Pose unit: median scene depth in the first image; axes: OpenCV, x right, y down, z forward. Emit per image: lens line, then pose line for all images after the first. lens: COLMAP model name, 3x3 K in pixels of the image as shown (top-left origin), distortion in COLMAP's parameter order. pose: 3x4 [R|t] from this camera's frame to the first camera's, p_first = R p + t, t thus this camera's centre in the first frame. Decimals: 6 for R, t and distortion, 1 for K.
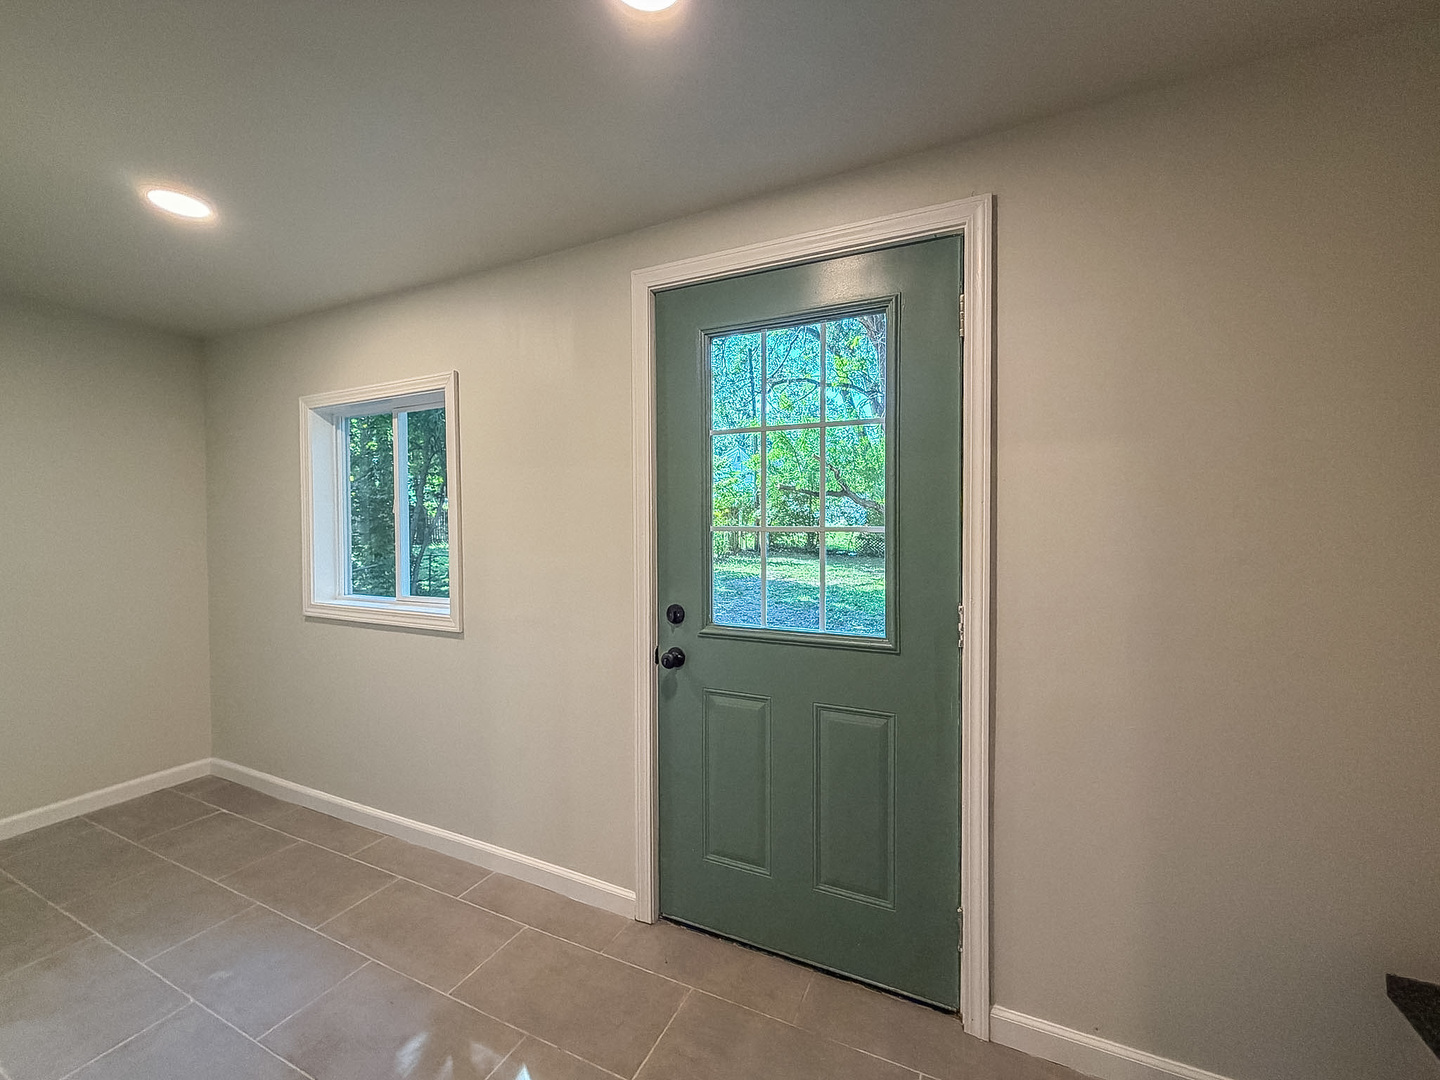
lens RADIAL K [[569.8, 0, 714.6], [0, 569.8, 524.3], [0, 0, 1]] dist [-0.000430, -0.000284]
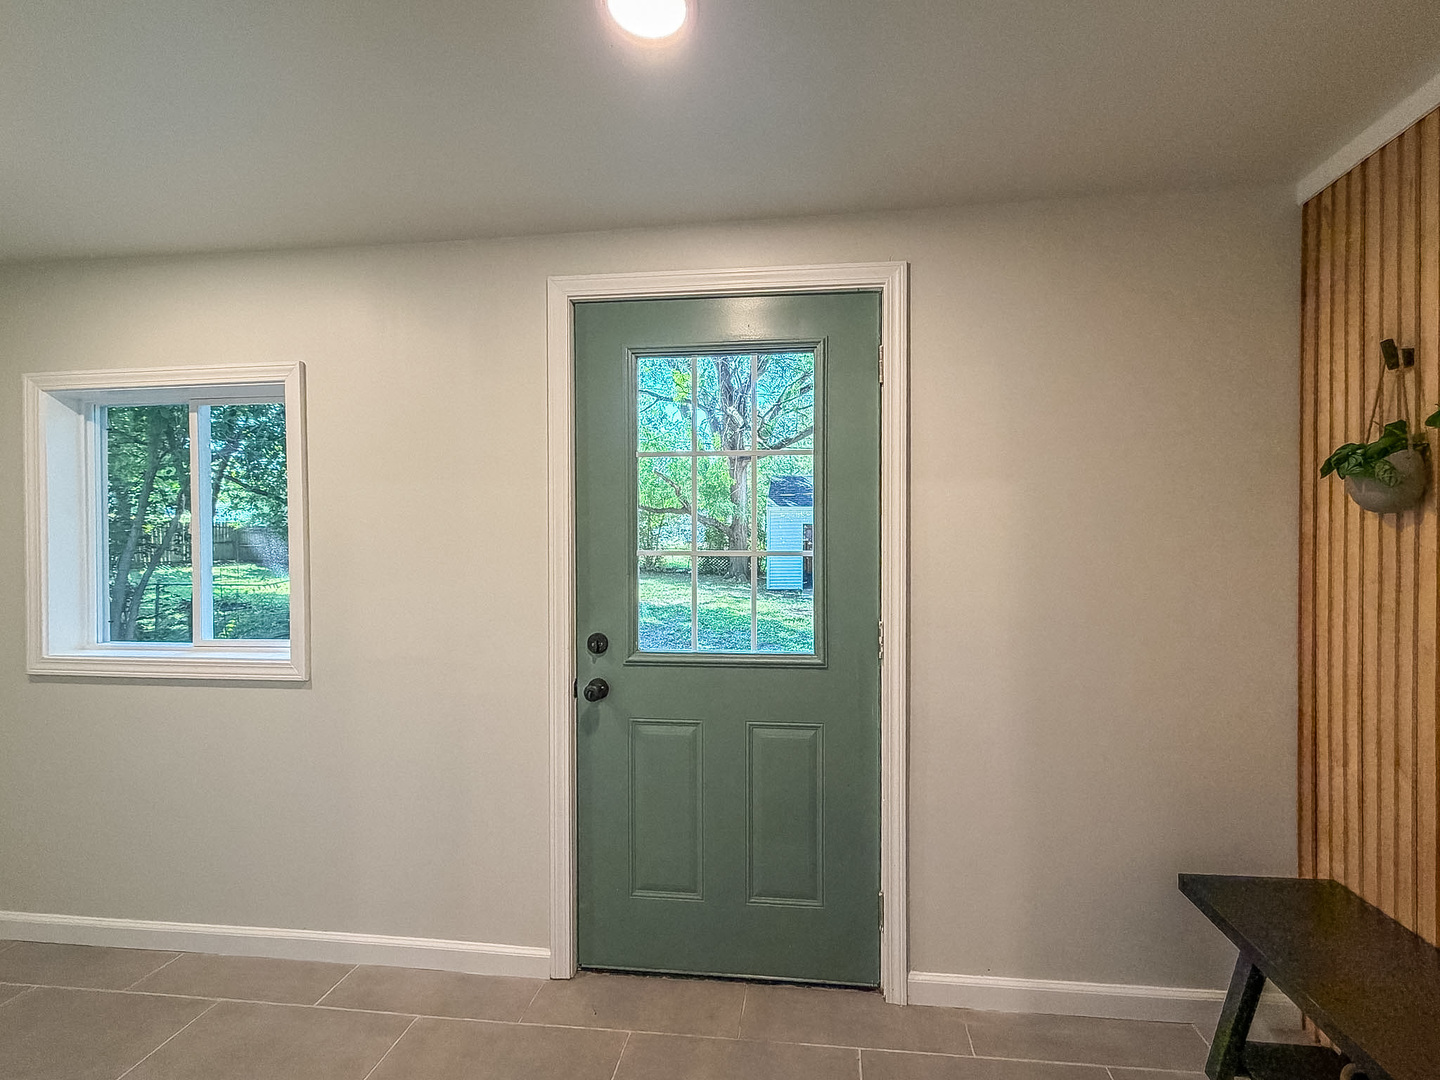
lens RADIAL K [[589.5, 0, 751.4], [0, 589.5, 535.8], [0, 0, 1]] dist [-0.002708, 0.000095]
pose [[0.944925, 0.001815, 0.327283, -0.147017], [0.001695, 0.999944, -0.010439, -0.010551], [-0.327284, 0.010419, 0.944869, -0.011286]]
